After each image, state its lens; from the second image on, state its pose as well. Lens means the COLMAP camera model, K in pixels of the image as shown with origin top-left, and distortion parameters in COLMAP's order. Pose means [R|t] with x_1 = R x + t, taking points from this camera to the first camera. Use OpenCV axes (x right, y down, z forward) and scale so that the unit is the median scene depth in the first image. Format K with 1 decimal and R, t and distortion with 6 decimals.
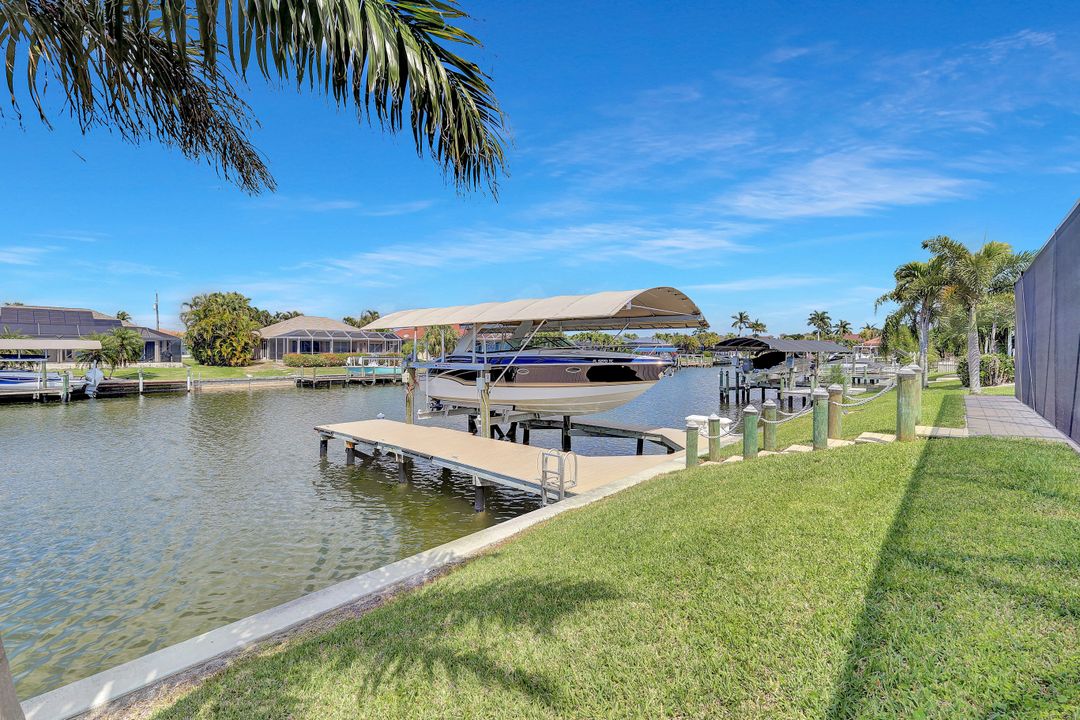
lens RADIAL K [[487.1, 0, 551.9], [0, 487.1, 359.5], [0, 0, 1]] dist [-0.006909, 0.005166]
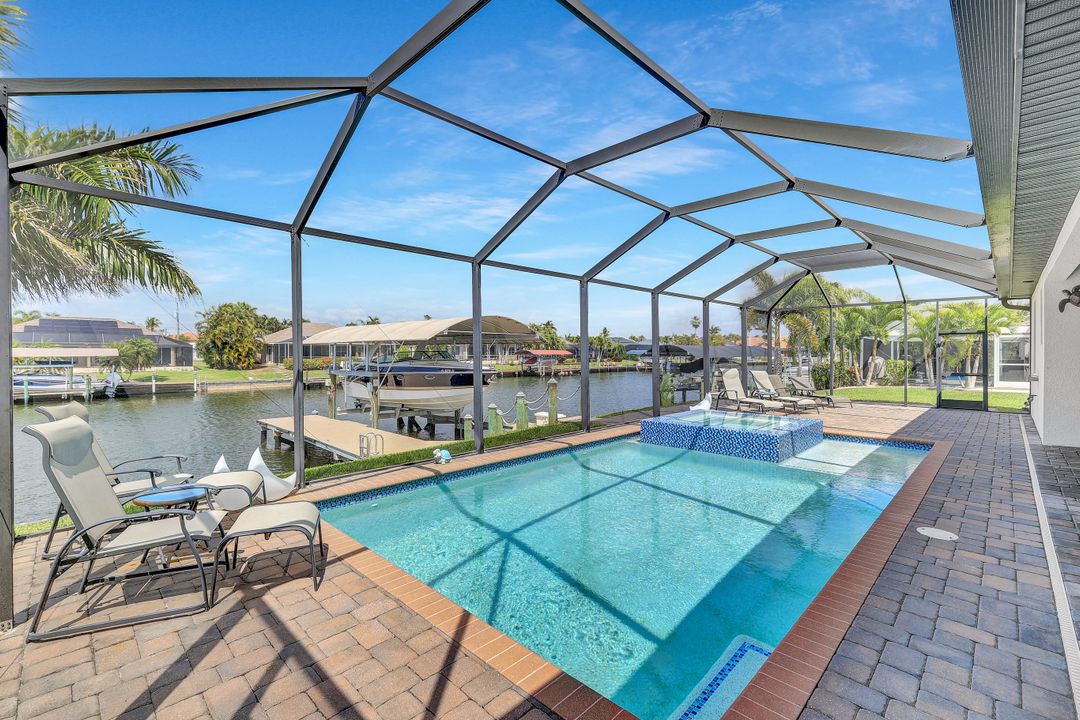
lens RADIAL K [[487.1, 0, 547.3], [0, 487.1, 354.8], [0, 0, 1]] dist [-0.006909, 0.005166]
pose [[0.998958, -0.002409, -0.045576, 0.126374], [0.001849, 0.999922, -0.012334, -0.006535], [0.045602, 0.012237, 0.998885, -0.093791]]
